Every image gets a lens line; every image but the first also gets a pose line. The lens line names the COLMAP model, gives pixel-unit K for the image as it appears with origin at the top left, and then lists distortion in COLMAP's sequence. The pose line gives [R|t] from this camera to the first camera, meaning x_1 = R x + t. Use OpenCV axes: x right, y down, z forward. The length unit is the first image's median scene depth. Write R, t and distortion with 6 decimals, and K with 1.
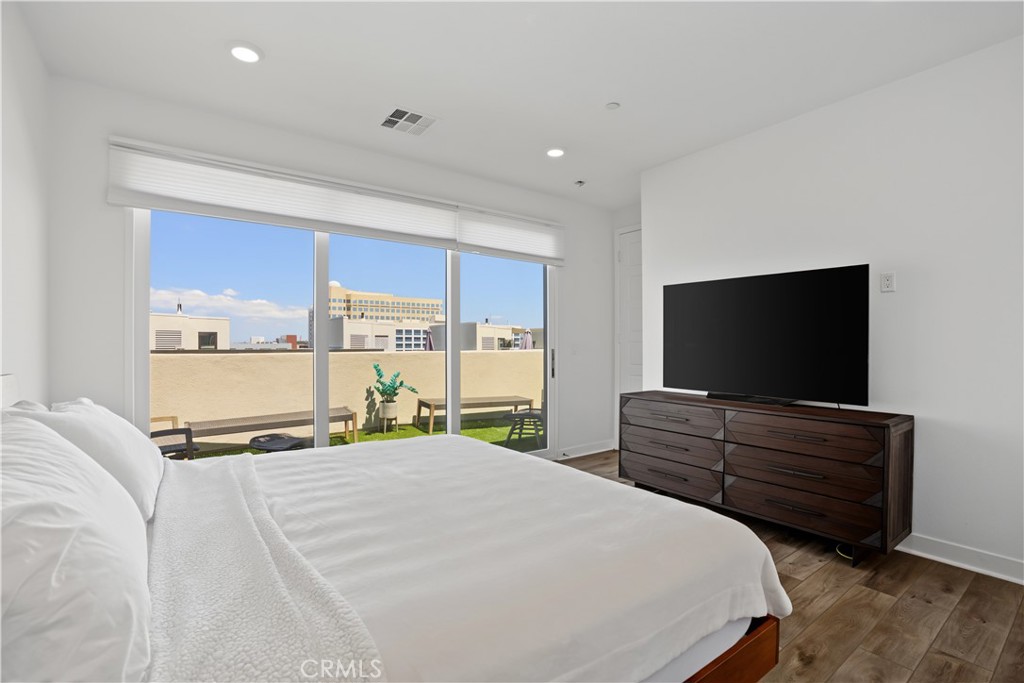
lens RADIAL K [[479.7, 0, 504.4], [0, 479.7, 344.7], [0, 0, 1]] dist [-0.017474, -0.000048]
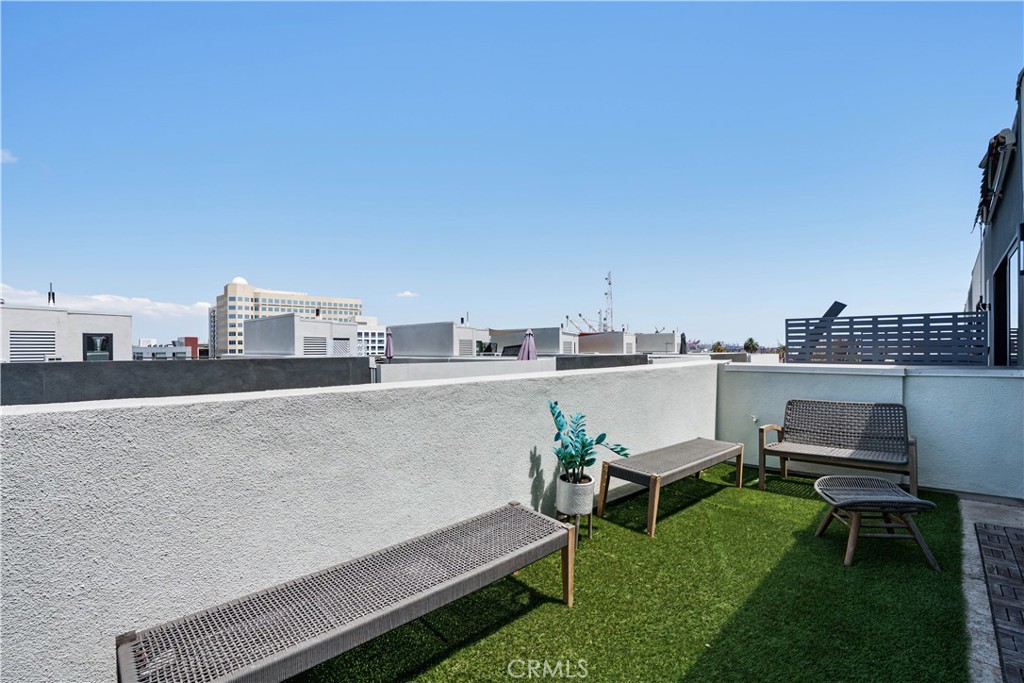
lens RADIAL K [[466.5, 0, 505.4], [0, 466.5, 356.3], [0, 0, 1]] dist [-0.036550, 0.000373]
pose [[0.981051, -0.007952, 0.193585, -0.065603], [0.003757, 0.999750, 0.022031, -0.002241], [-0.193712, -0.020886, 0.980836, 0.091203]]
